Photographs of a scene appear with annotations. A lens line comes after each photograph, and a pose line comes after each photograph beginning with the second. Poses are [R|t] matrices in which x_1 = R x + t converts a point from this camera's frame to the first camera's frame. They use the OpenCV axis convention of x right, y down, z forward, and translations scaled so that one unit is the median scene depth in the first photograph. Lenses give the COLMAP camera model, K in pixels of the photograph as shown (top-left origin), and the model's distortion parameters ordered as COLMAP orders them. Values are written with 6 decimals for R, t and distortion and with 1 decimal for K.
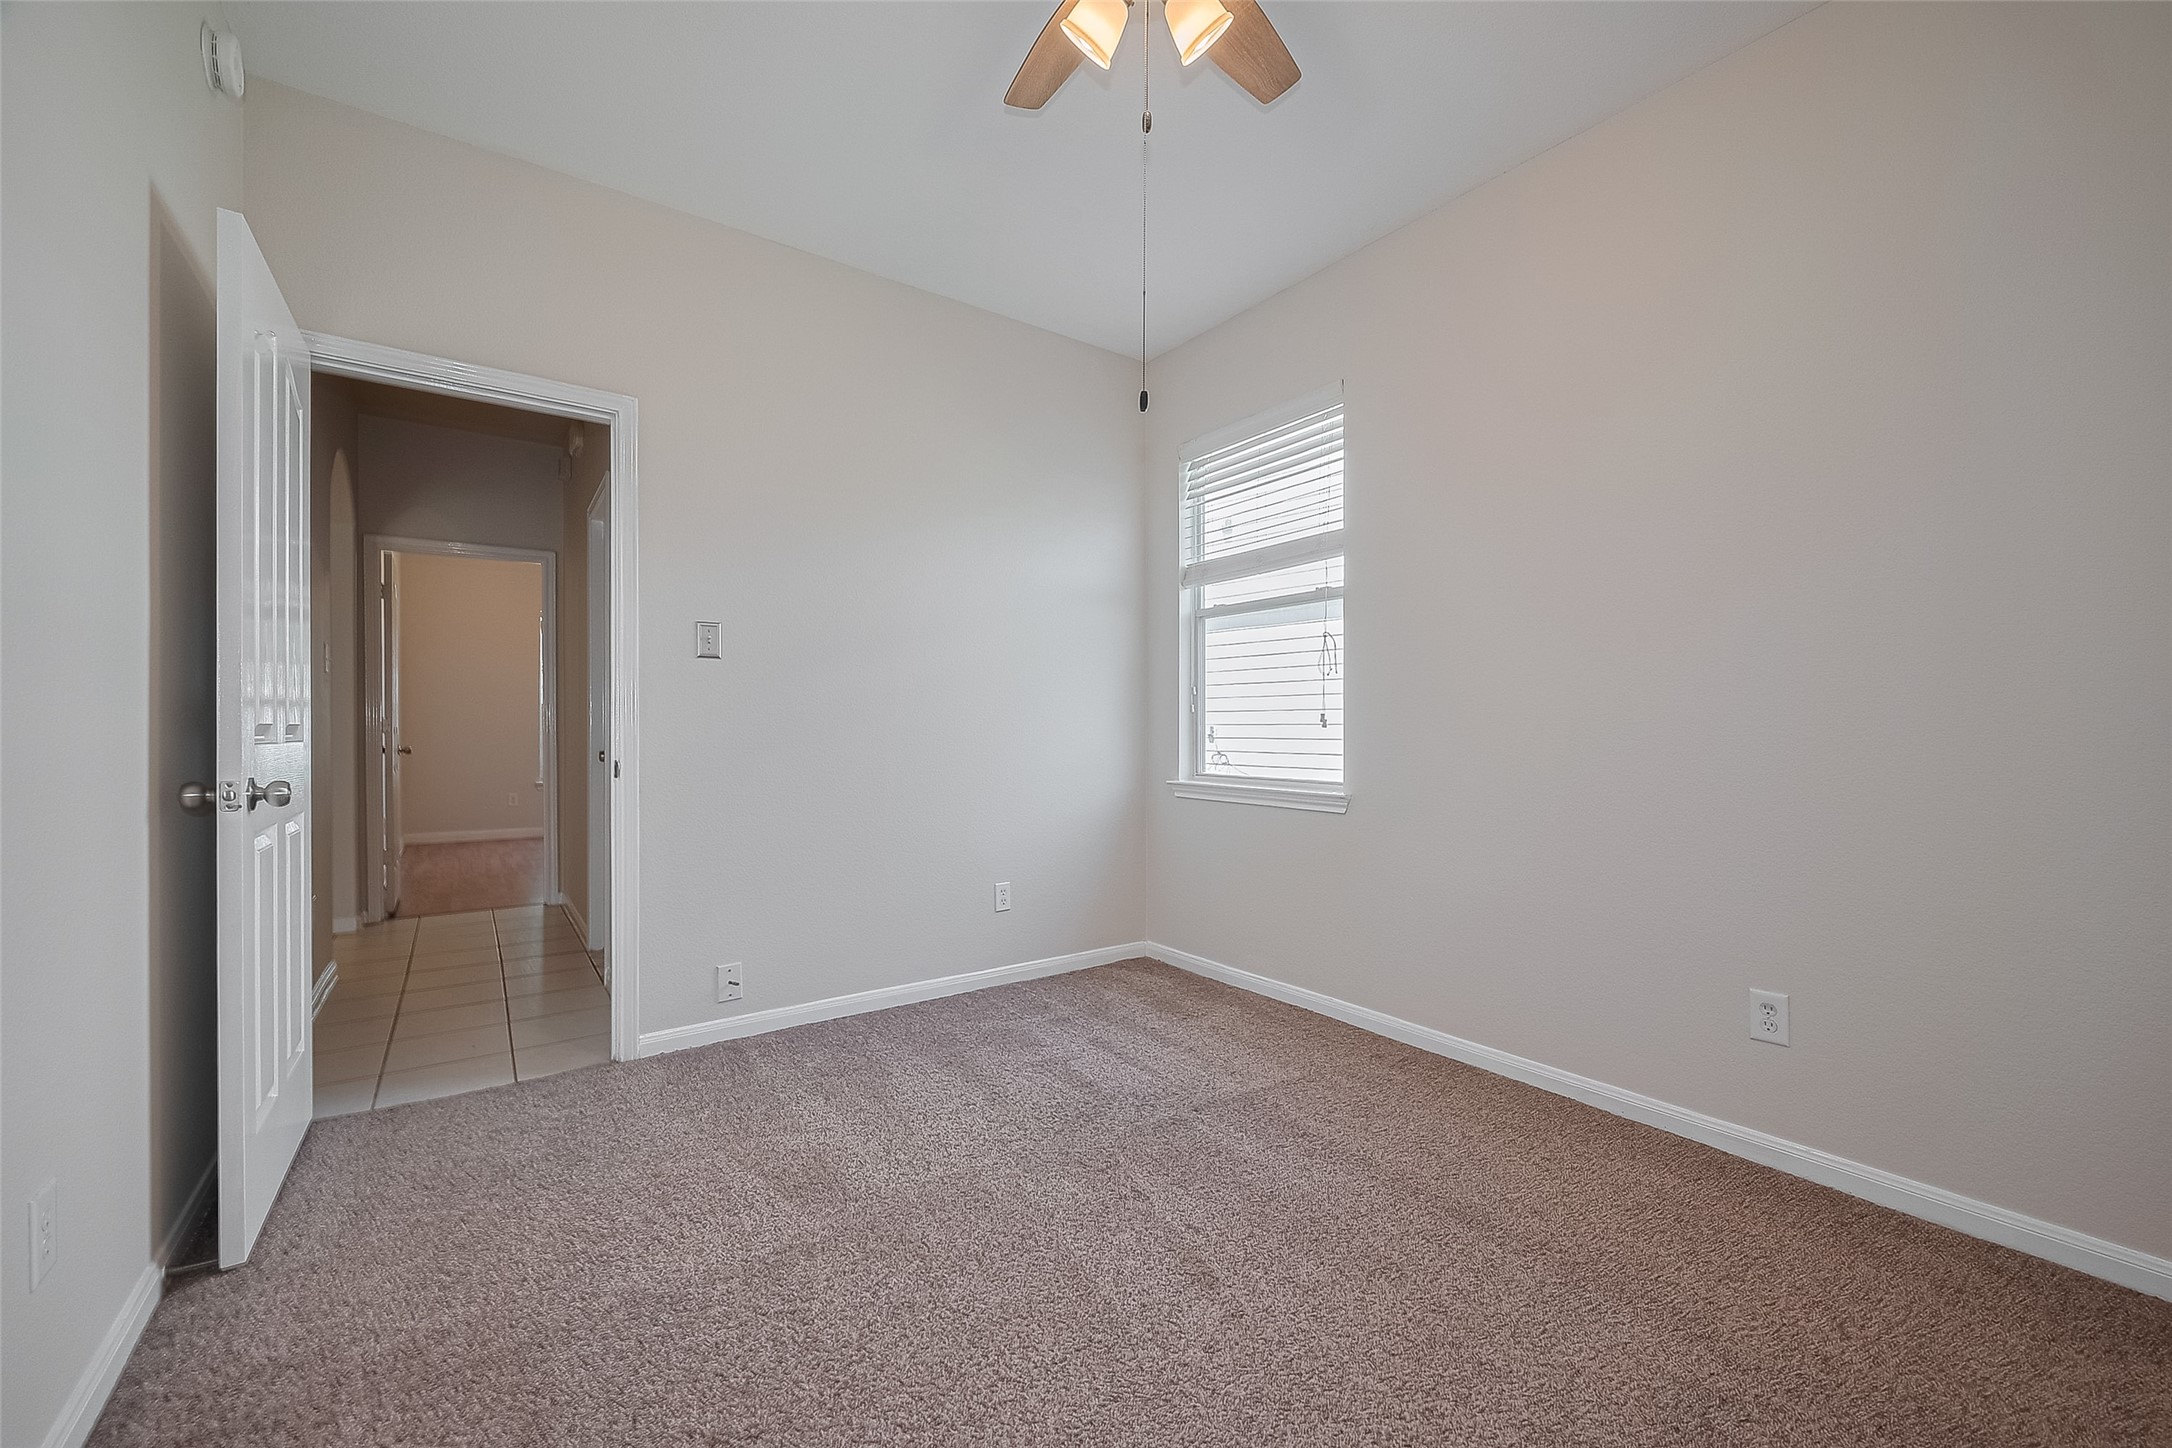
lens RADIAL K [[862.7, 0, 1086.5], [0, 862.7, 733.1], [0, 0, 1]] dist [0.001183, -0.000388]
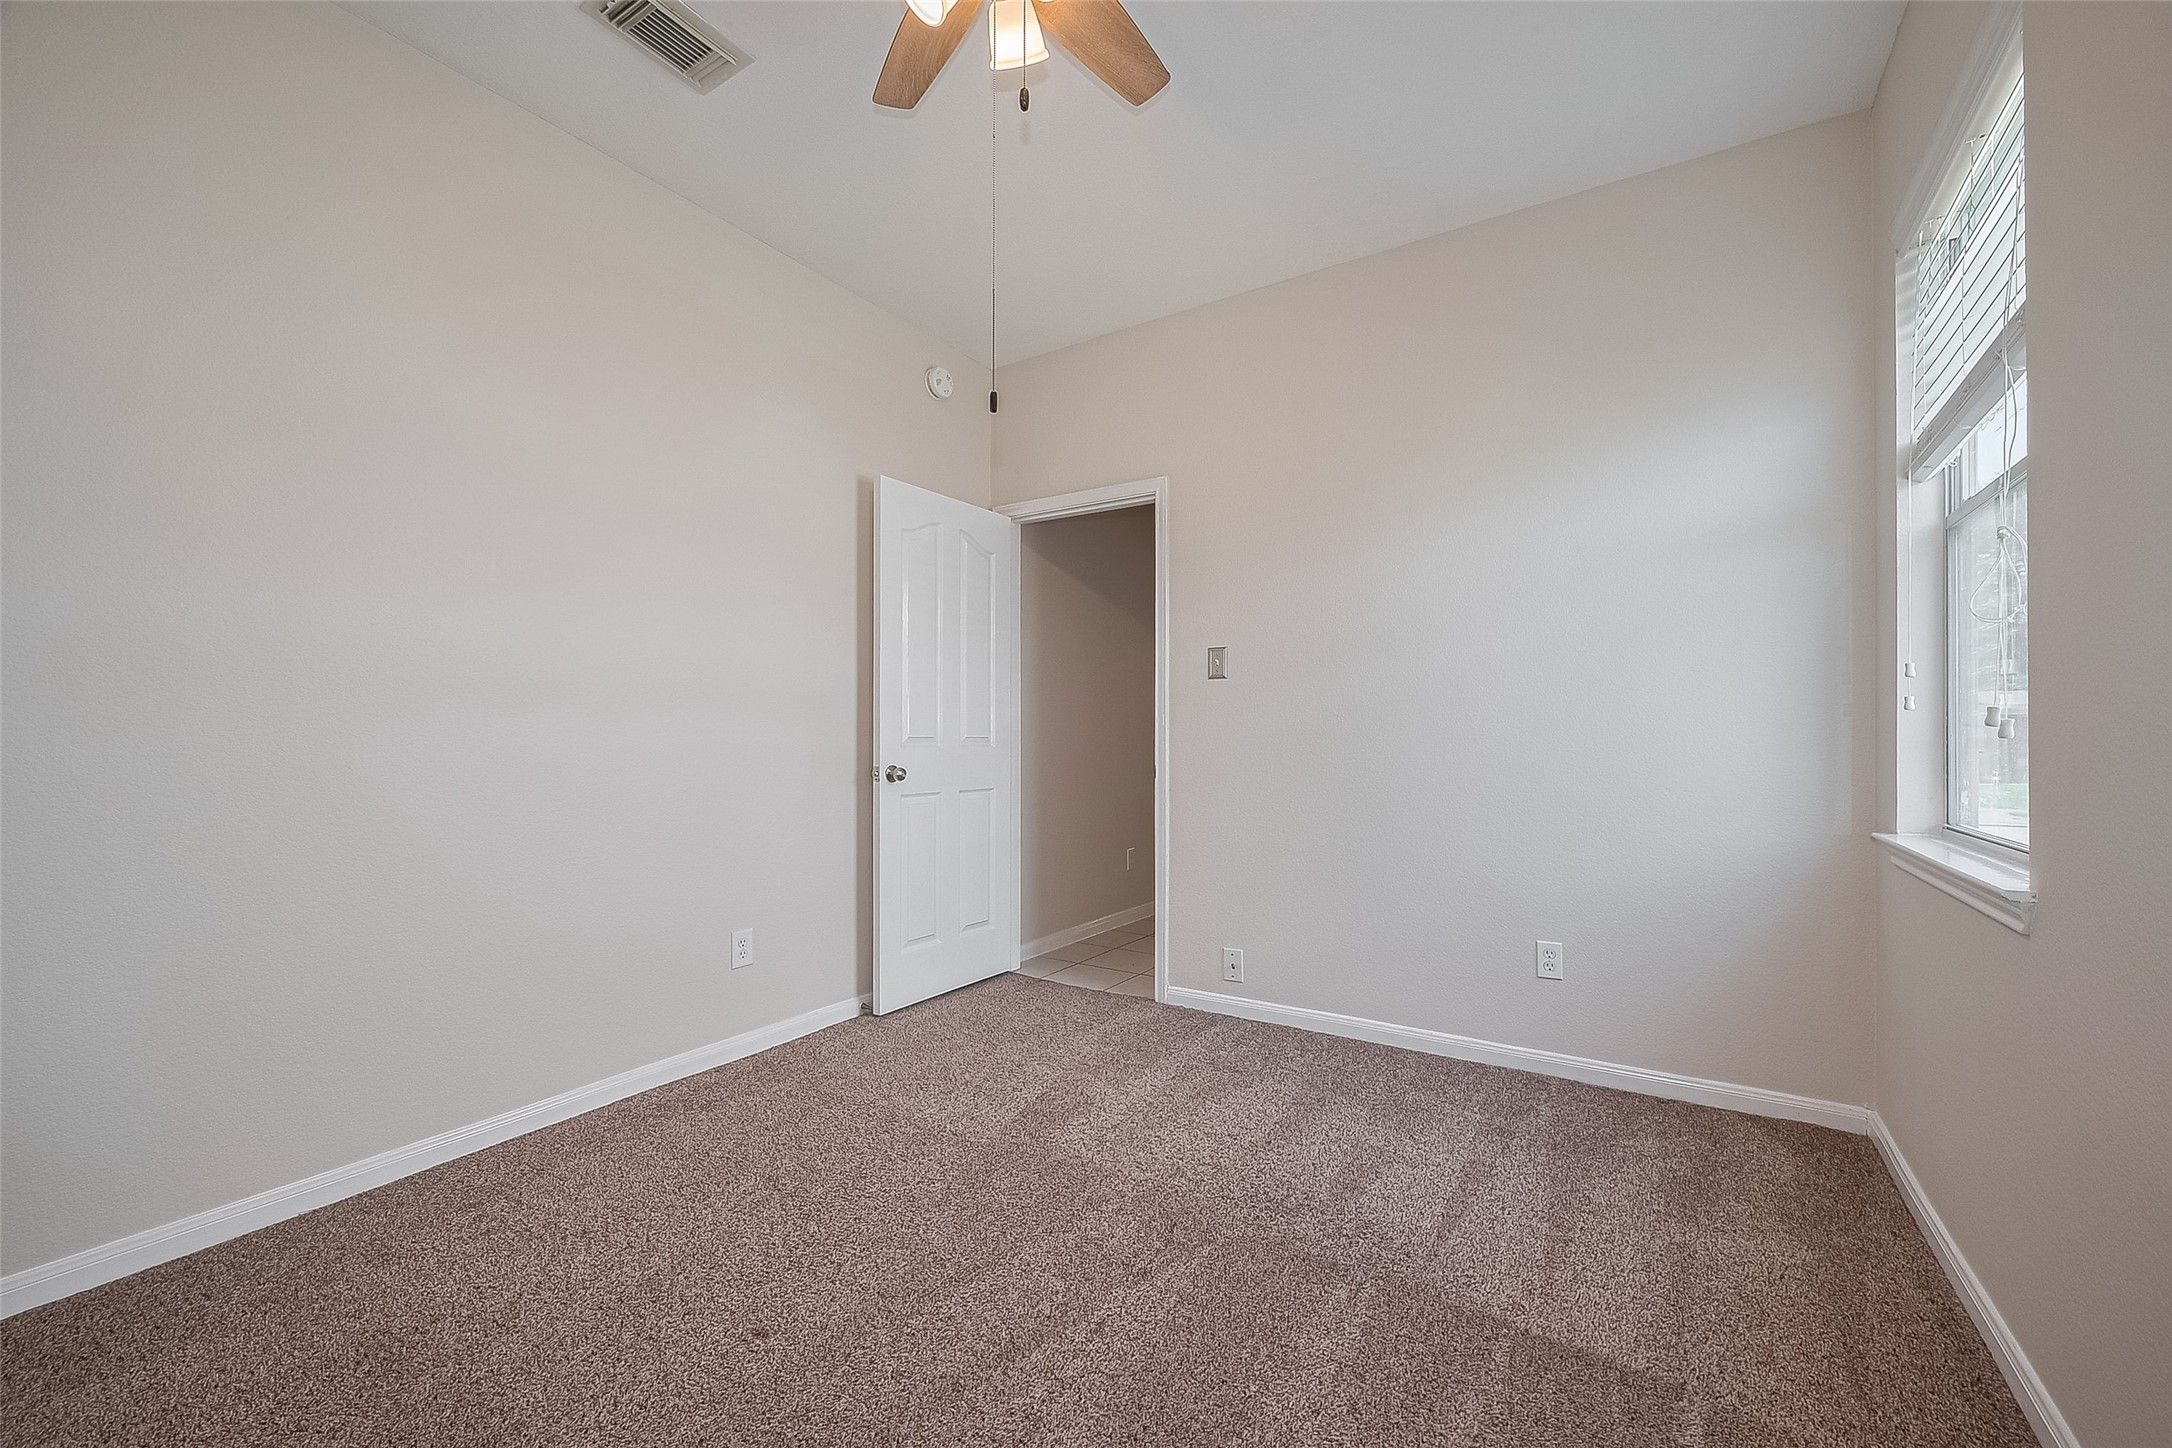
lens RADIAL K [[862.7, 0, 1097.0], [0, 862.7, 736.0], [0, 0, 1]] dist [0.001183, -0.000388]
pose [[0.368254, 0.001717, -0.929724, 0.592914], [-0.004982, 0.999988, -0.000127, -0.010234], [0.929712, 0.004679, 0.368258, 0.433842]]
